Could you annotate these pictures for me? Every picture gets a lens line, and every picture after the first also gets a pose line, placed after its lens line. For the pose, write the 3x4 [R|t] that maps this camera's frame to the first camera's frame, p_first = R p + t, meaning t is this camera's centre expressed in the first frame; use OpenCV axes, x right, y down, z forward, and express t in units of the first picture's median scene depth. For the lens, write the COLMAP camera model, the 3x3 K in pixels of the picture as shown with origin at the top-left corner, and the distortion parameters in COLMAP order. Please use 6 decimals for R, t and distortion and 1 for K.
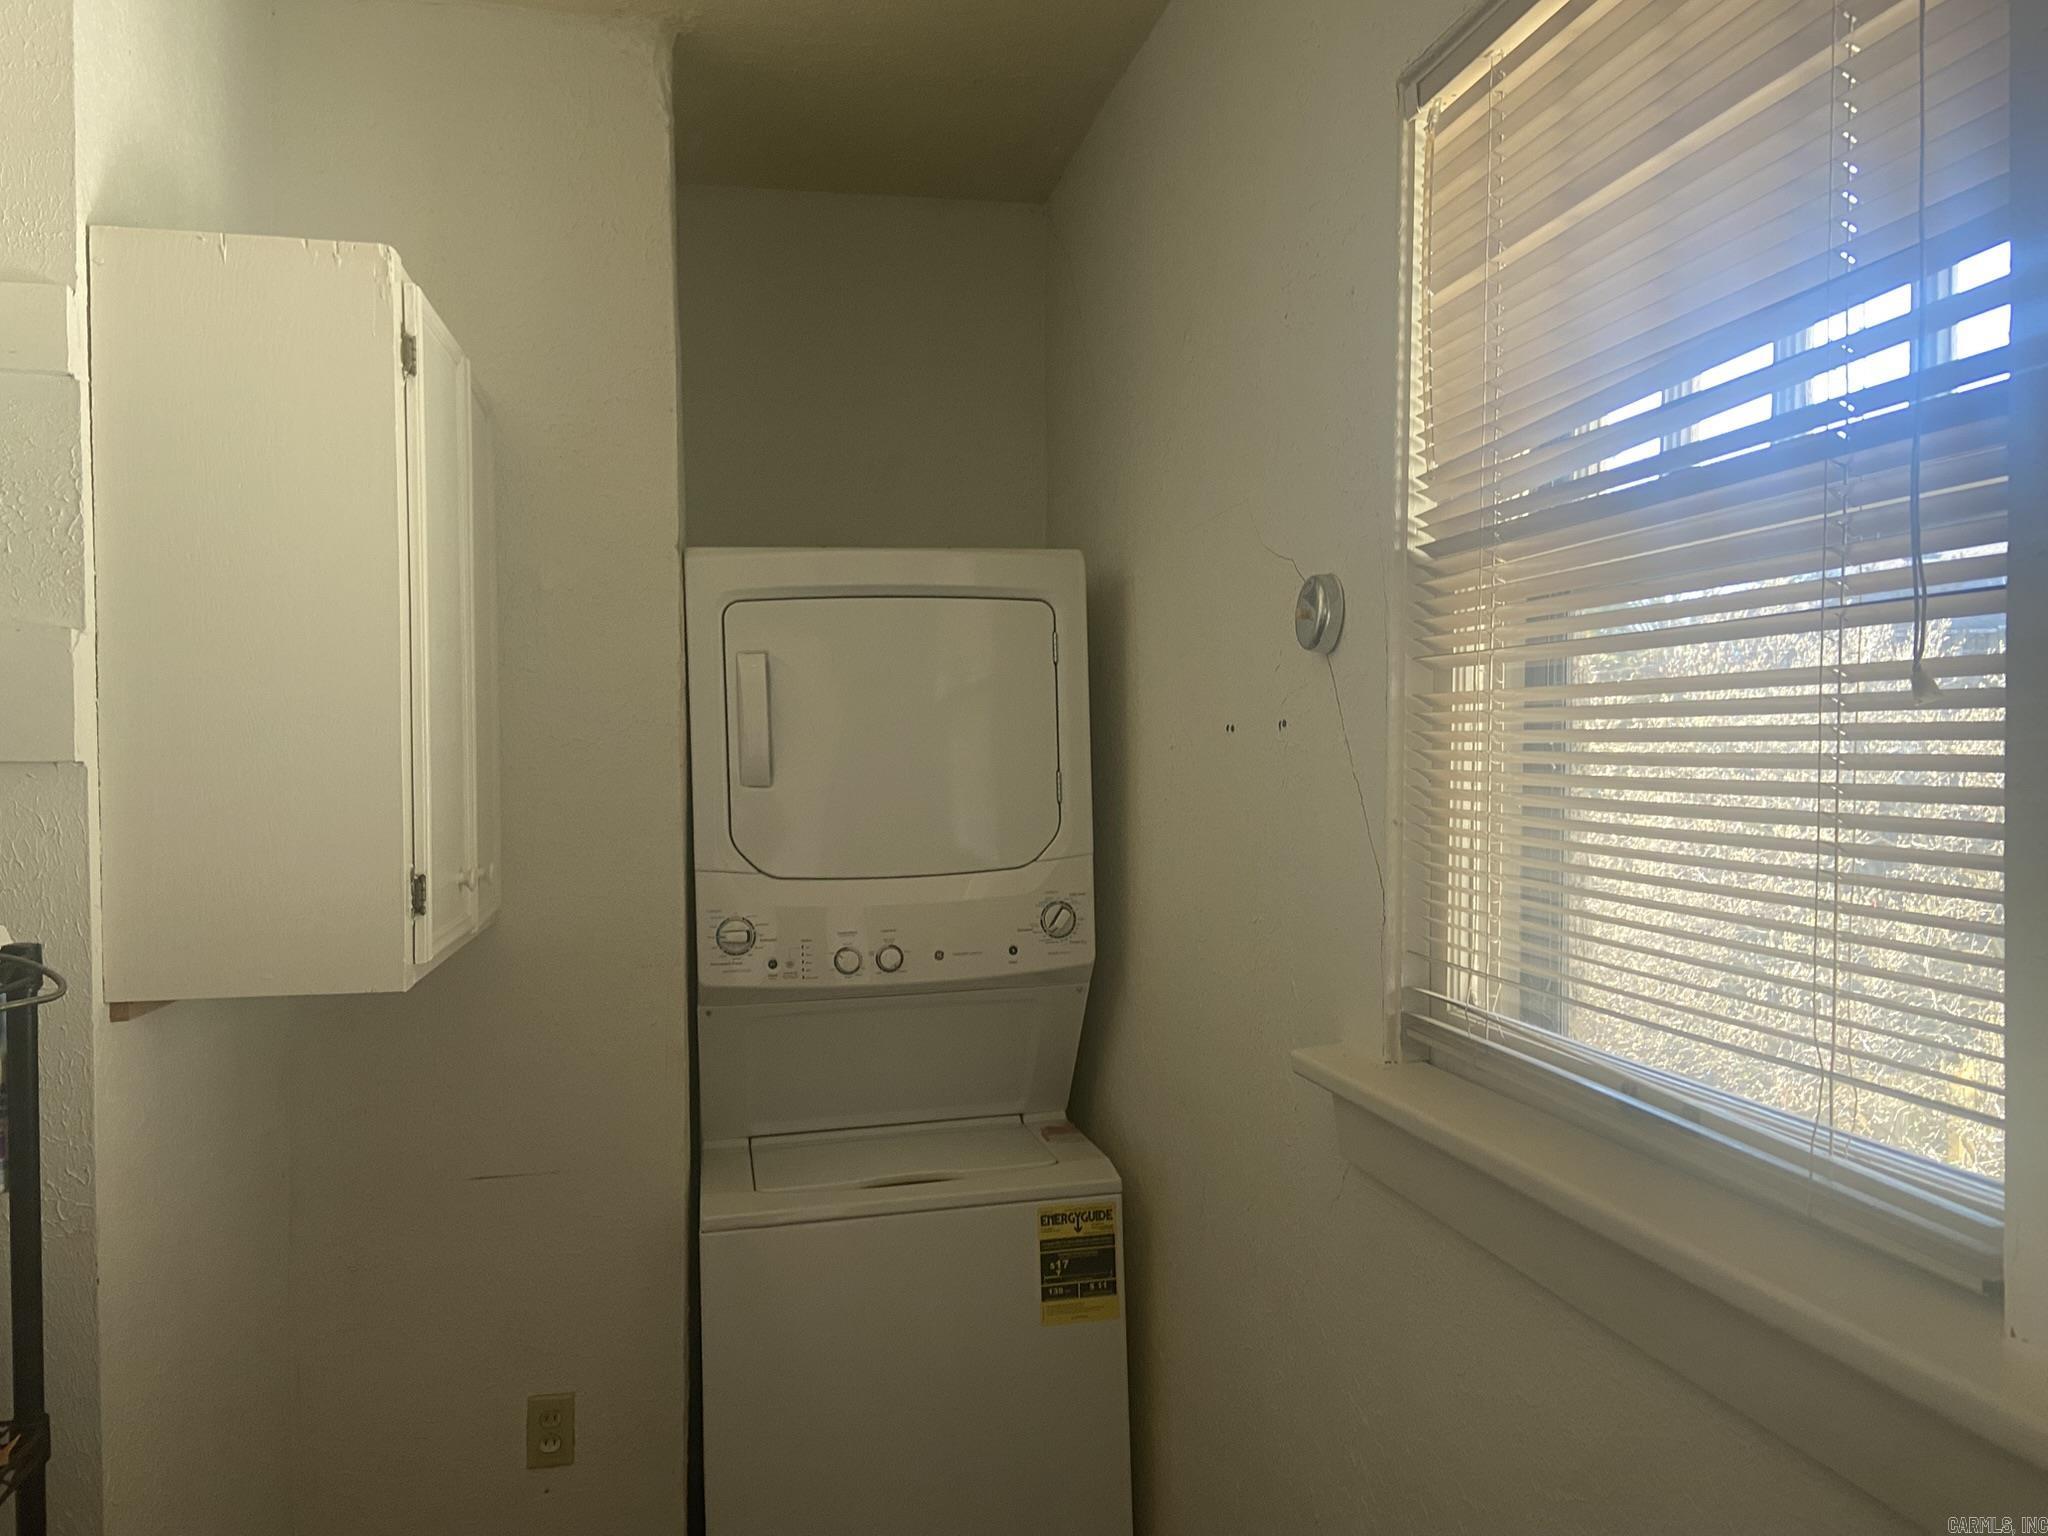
lens RADIAL K [[1532.3, 0, 1054.2], [0, 1532.3, 799.8], [0, 0, 1]] dist [0.122814, -0.139929]
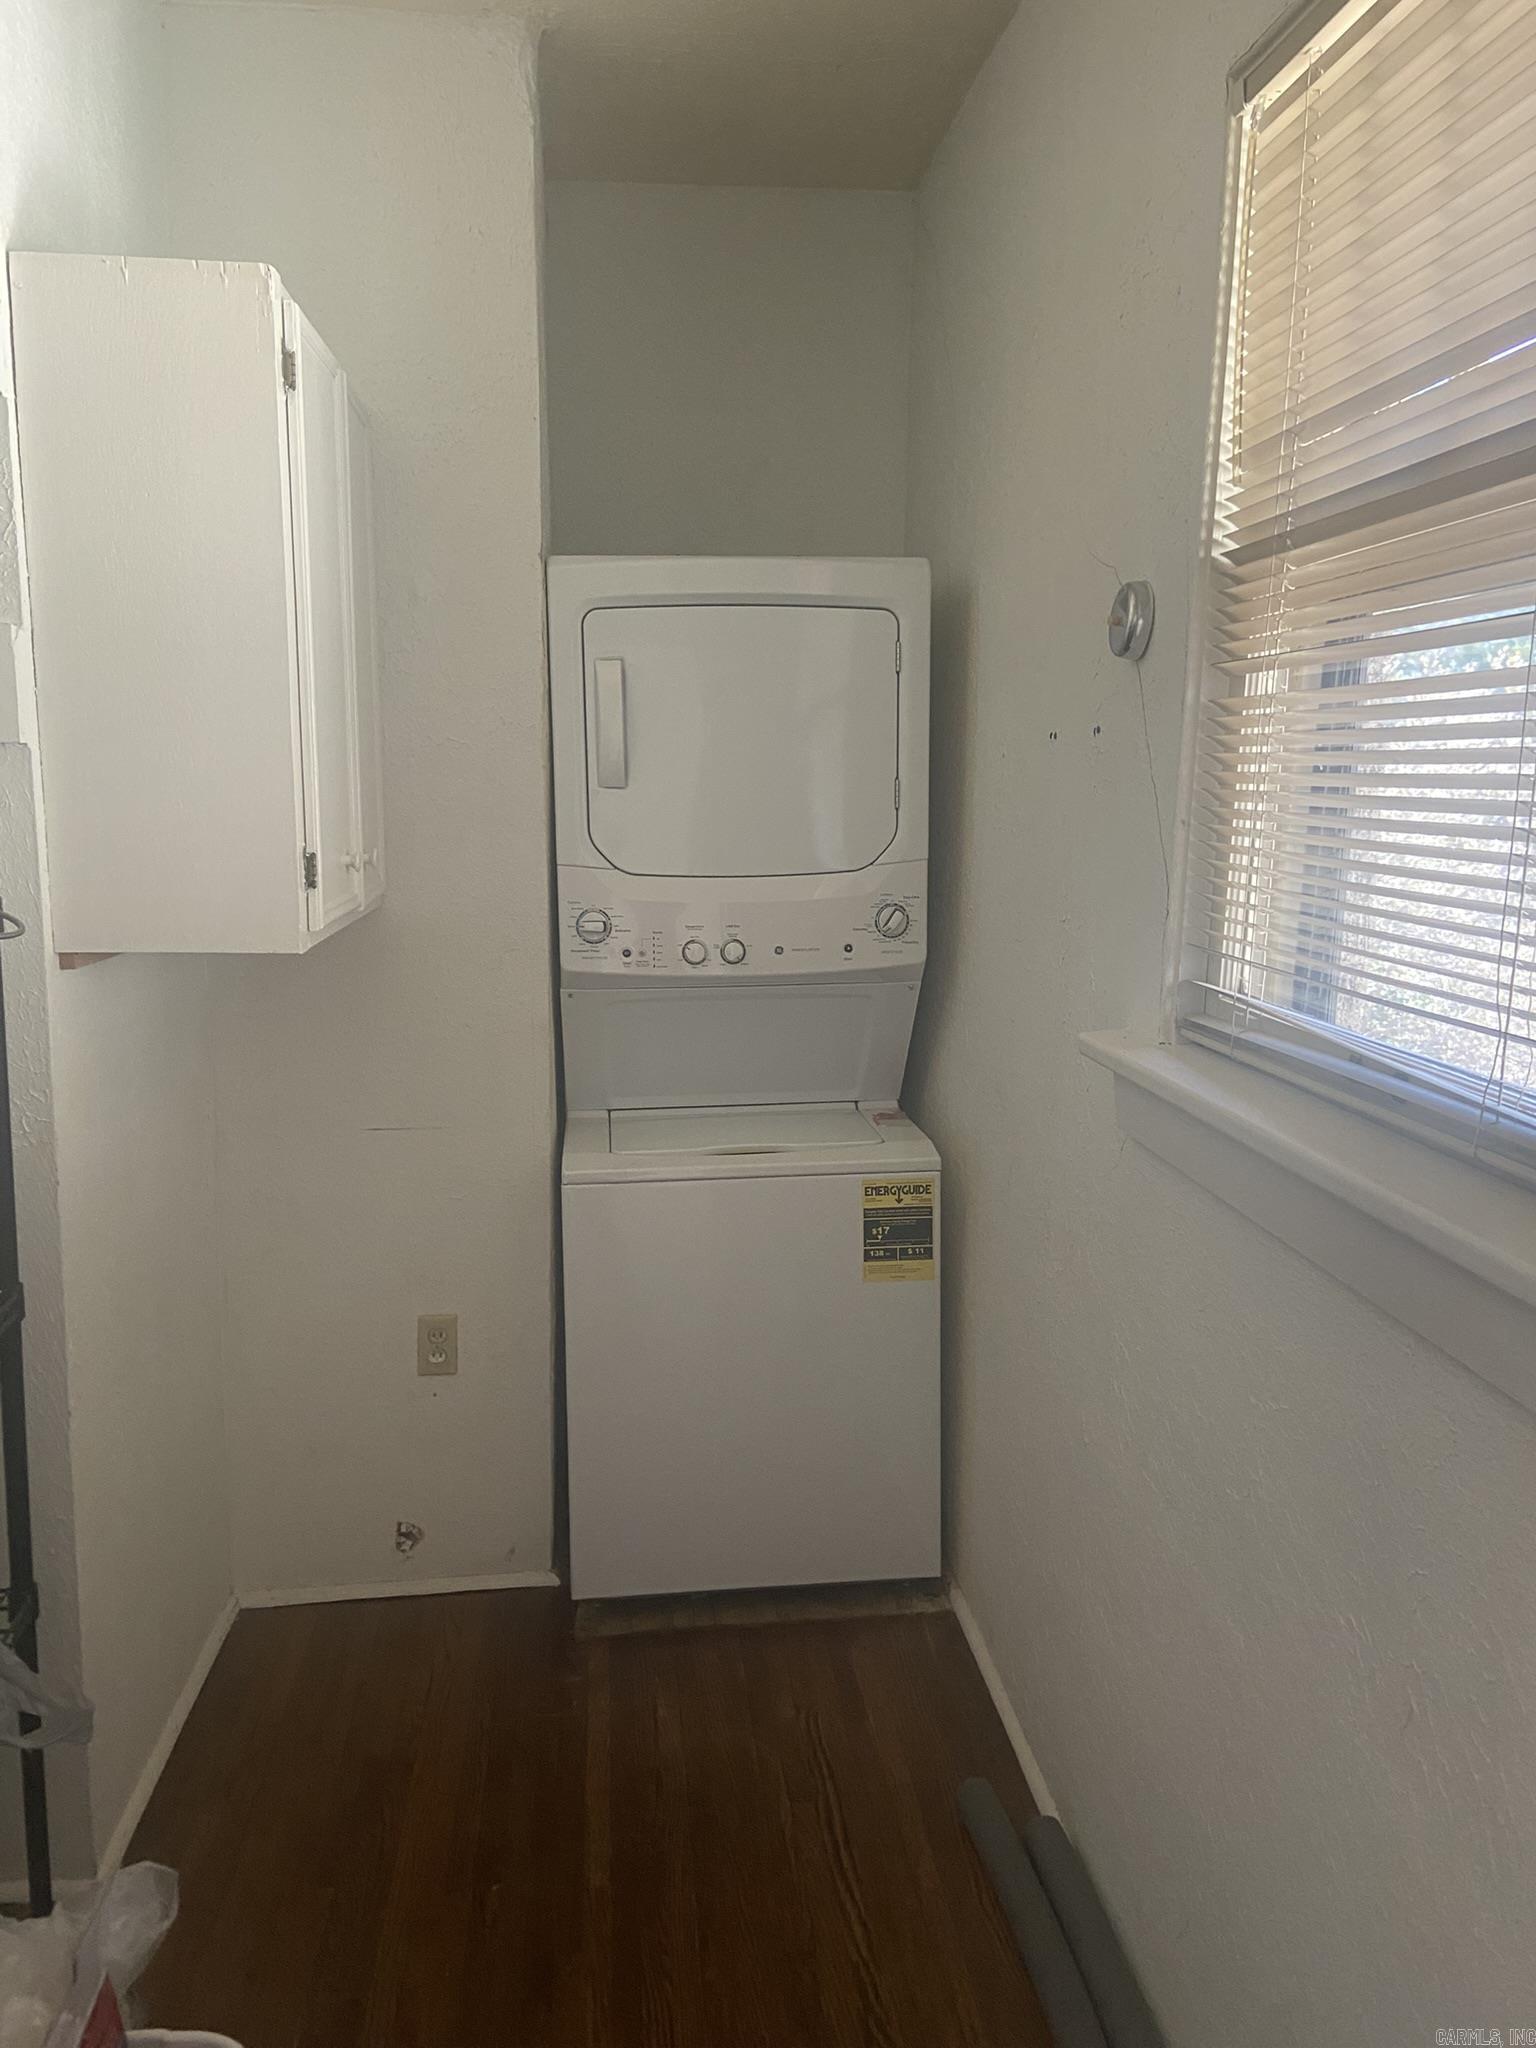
lens RADIAL K [[1532.3, 0, 778.3], [0, 1532.3, 1025.4], [0, 0, 1]] dist [0.122814, -0.139929]
pose [[0.994251, 0.033571, -0.101673, 0.053558], [-0.020004, 0.991097, 0.131630, 0.017892], [0.105187, -0.128839, 0.986071, -0.100491]]
